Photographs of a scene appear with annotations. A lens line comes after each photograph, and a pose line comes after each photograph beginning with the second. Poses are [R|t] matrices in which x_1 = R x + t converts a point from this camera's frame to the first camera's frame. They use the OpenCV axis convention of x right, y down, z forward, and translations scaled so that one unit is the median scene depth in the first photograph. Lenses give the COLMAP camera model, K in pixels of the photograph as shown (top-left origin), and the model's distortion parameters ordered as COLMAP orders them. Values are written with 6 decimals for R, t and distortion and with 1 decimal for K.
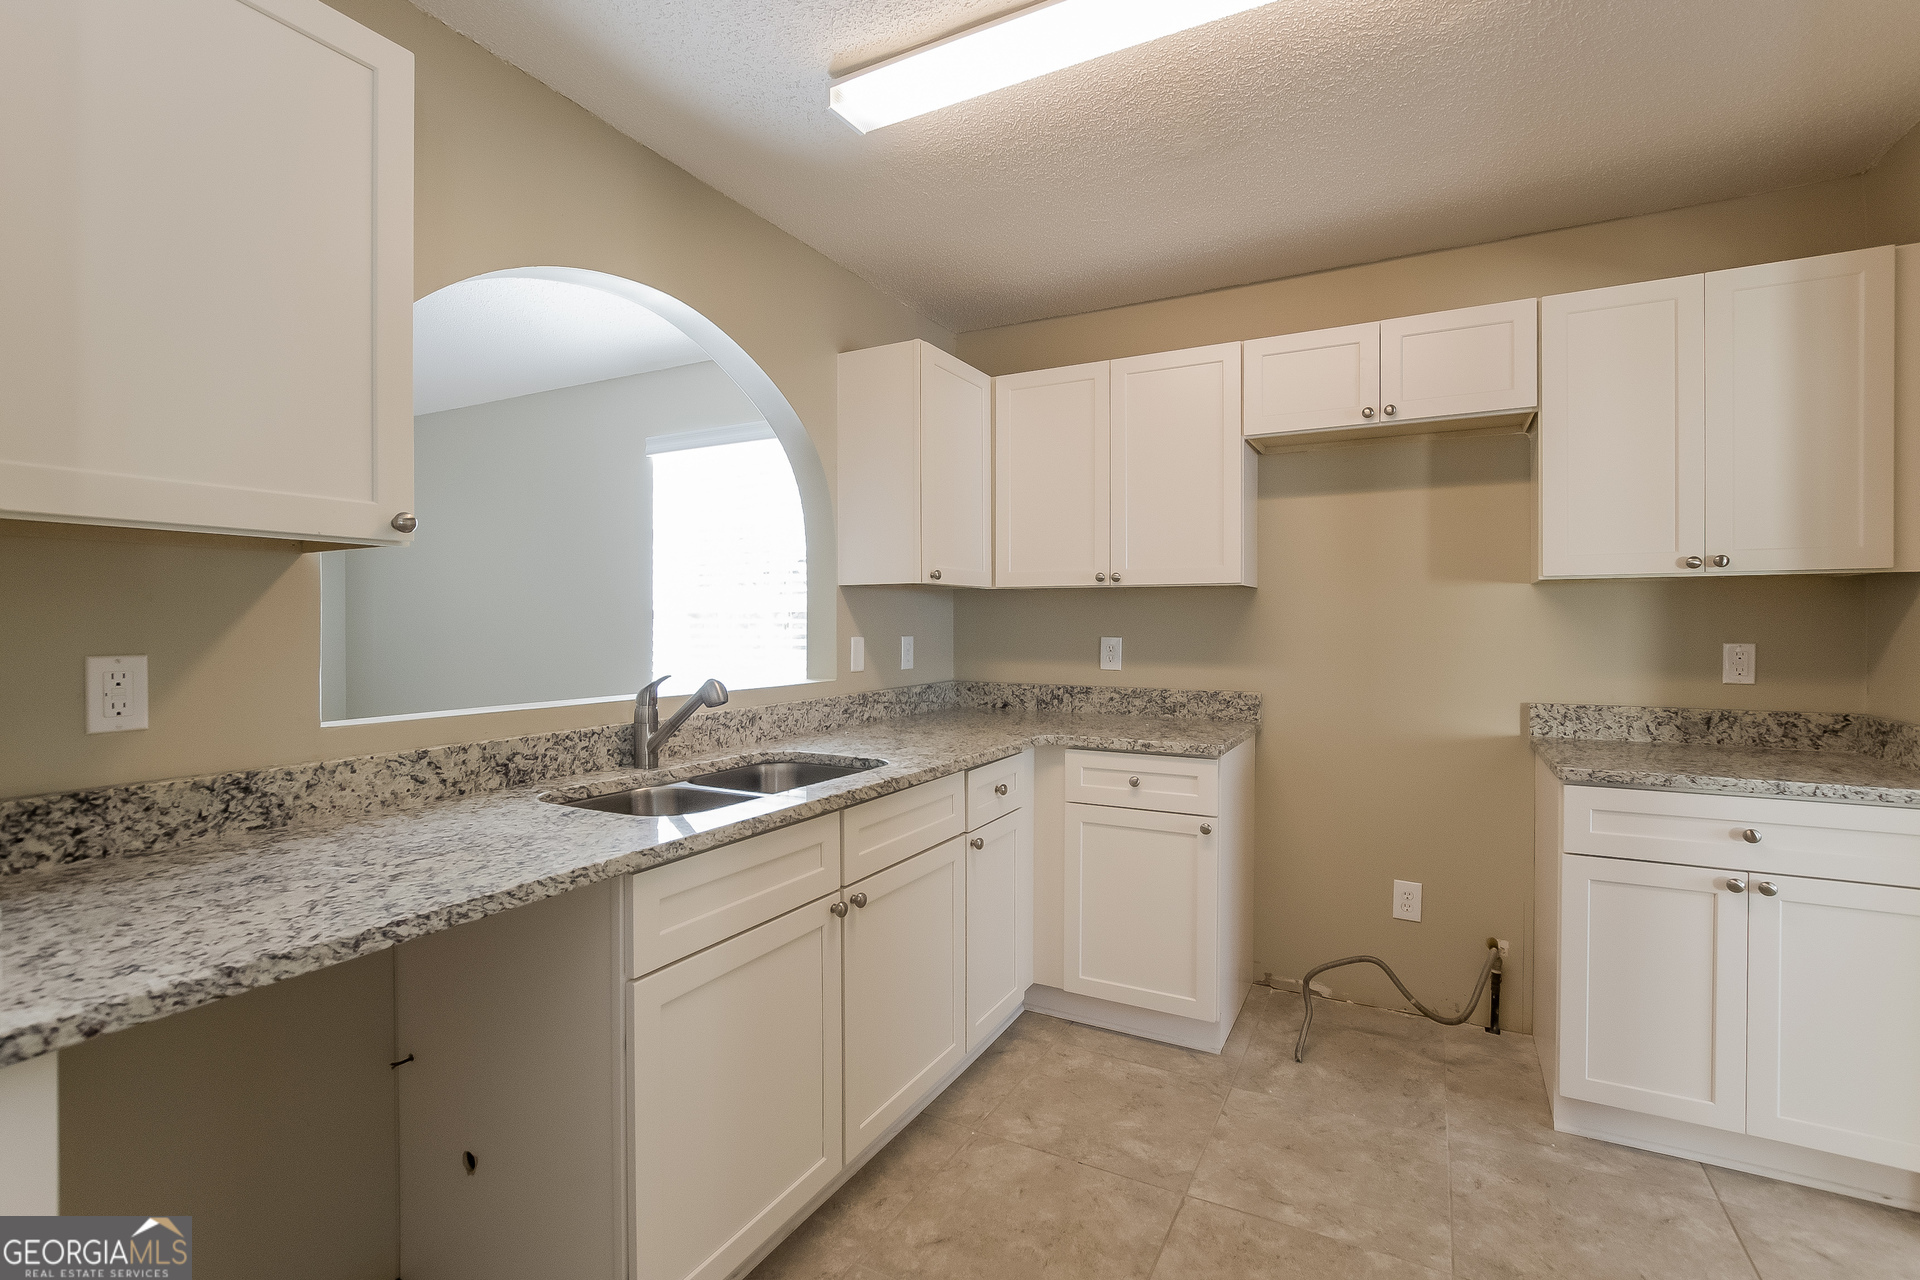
lens RADIAL K [[863.5, 0, 953.7], [0, 863.5, 630.2], [0, 0, 1]] dist [-0.035425, 0.010353]
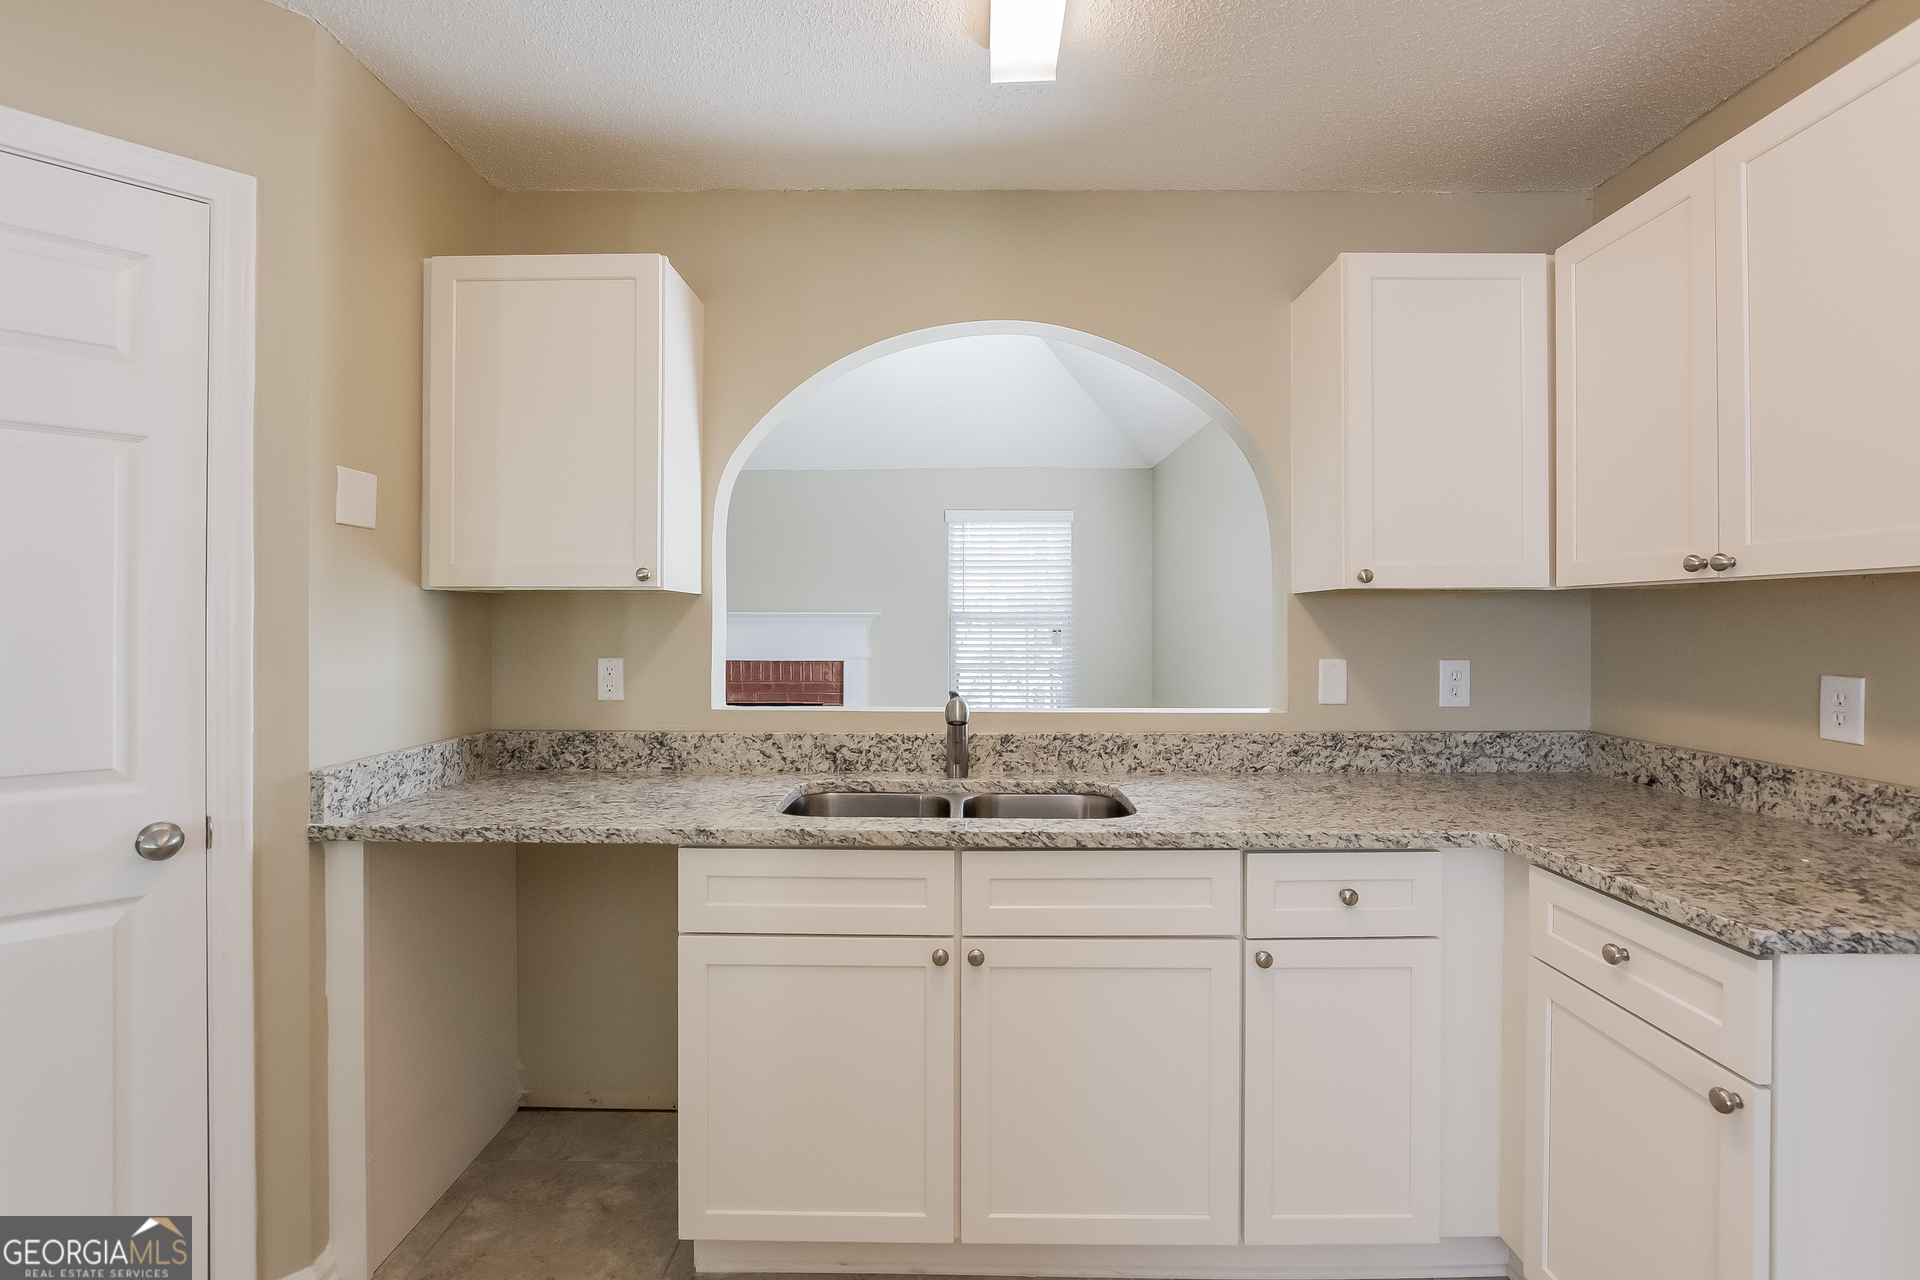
lens RADIAL K [[863.5, 0, 953.7], [0, 863.5, 630.2], [0, 0, 1]] dist [-0.035425, 0.010353]
pose [[0.470203, 0.005517, -0.882541, 0.614543], [-0.010071, 0.999949, 0.000885, -0.023378], [0.882501, 0.008472, 0.470235, 0.519383]]
